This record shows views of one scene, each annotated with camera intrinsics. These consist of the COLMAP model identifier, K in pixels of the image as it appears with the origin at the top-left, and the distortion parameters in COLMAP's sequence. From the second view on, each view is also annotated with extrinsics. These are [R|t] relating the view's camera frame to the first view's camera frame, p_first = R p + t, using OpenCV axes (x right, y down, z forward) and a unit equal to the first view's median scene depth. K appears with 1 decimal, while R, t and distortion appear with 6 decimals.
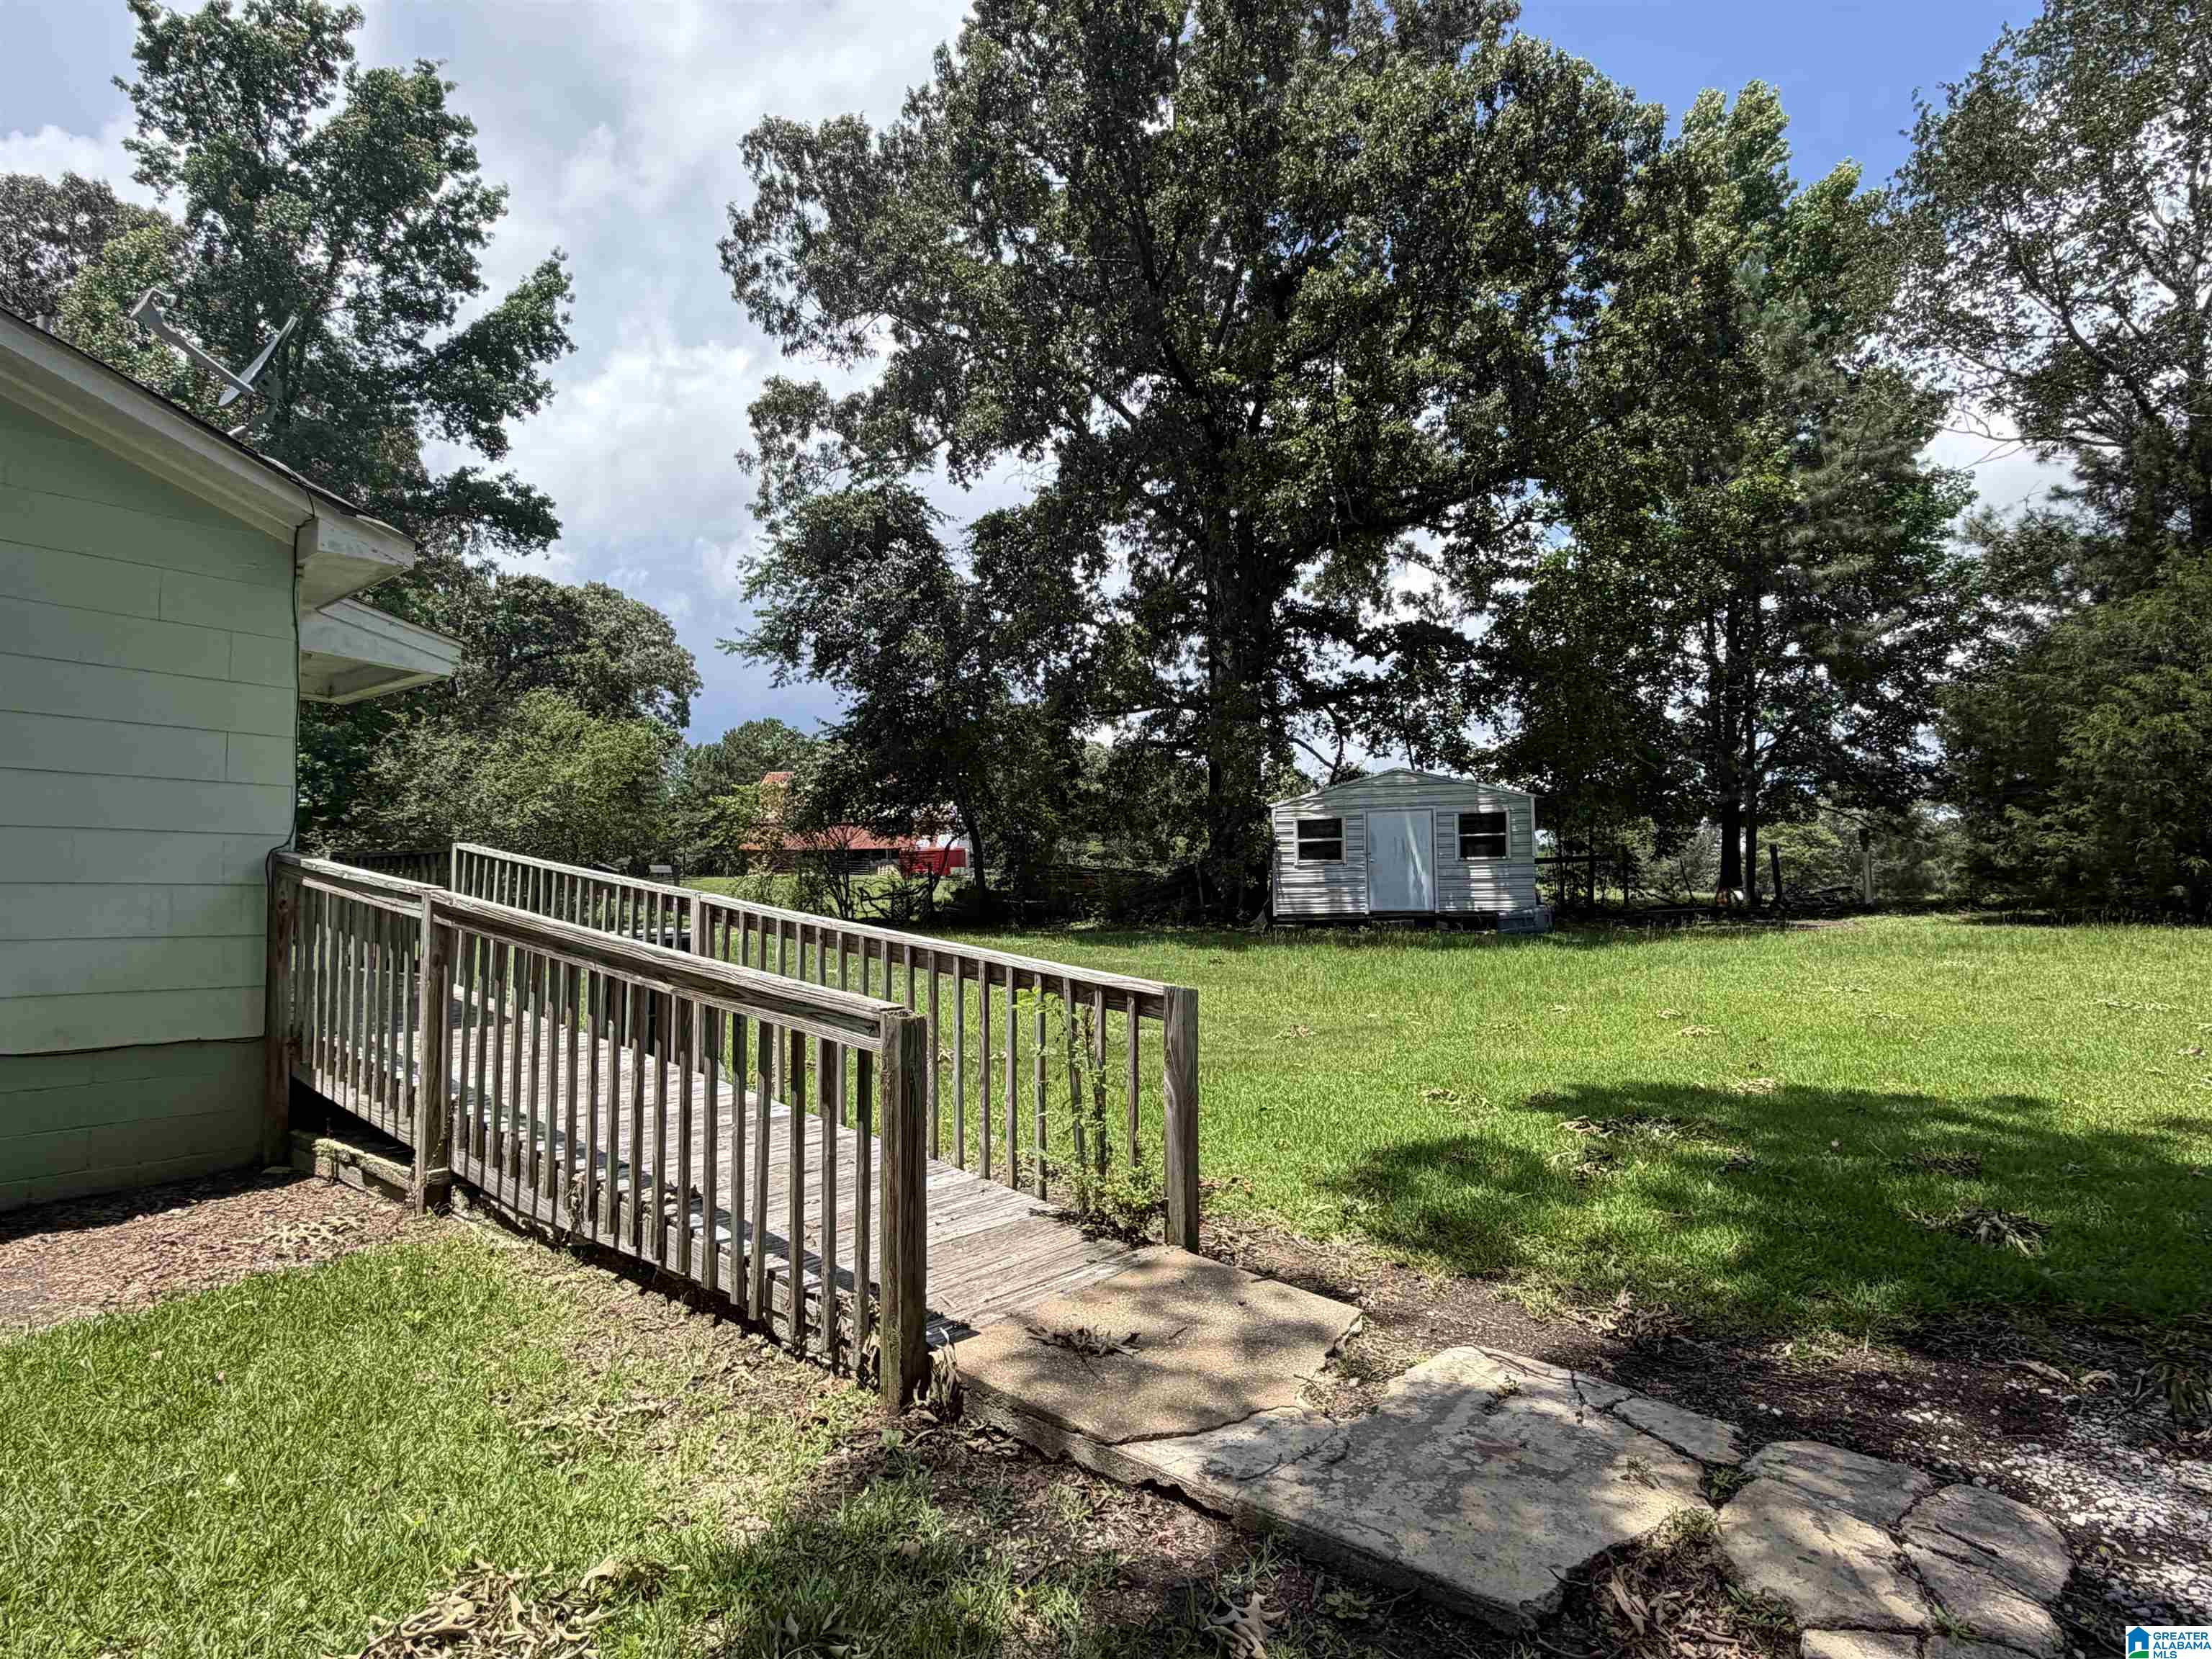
lens RADIAL K [[1202.6, 0, 1106.0], [0, 1202.6, 842.0], [0, 0, 1]] dist [0.000261, 0.000824]
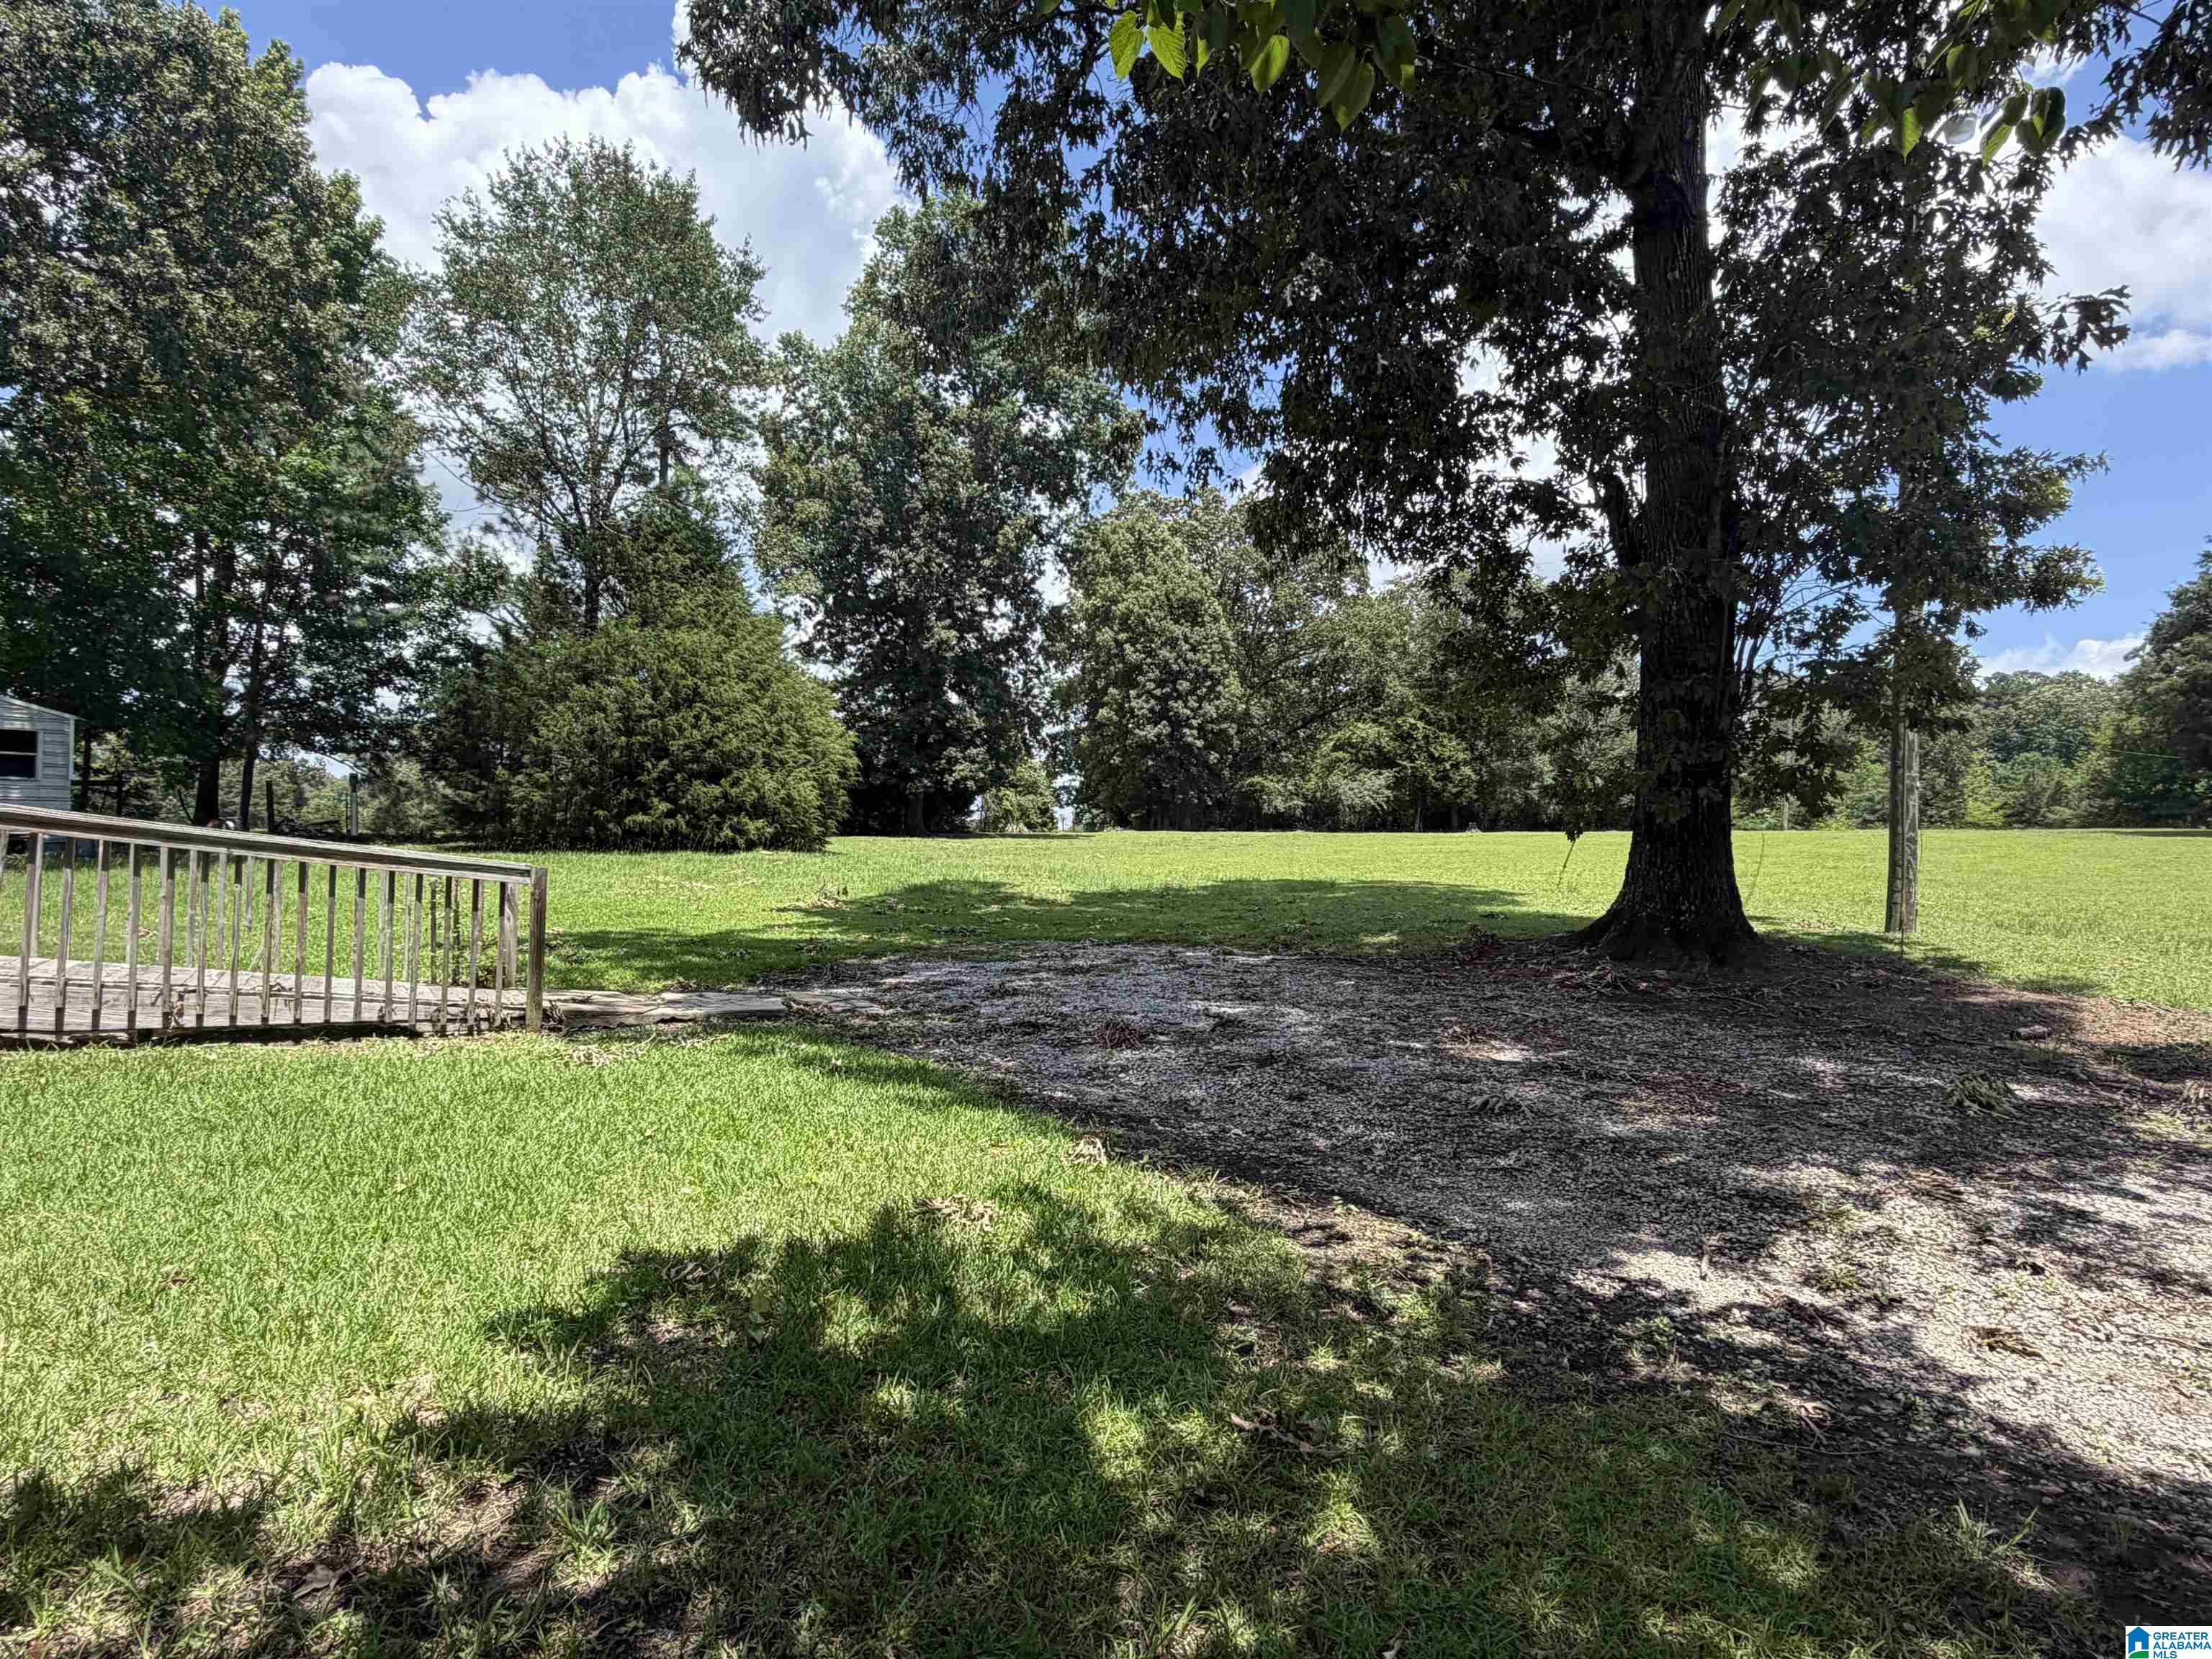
lens RADIAL K [[1202.6, 0, 1106.0], [0, 1202.6, 842.0], [0, 0, 1]] dist [0.000261, 0.000824]
pose [[0.324285, 0.012690, 0.945874, -0.363334], [-0.064948, 0.997849, 0.008880, -0.001168], [-0.943727, -0.064312, 0.324412, -0.146661]]
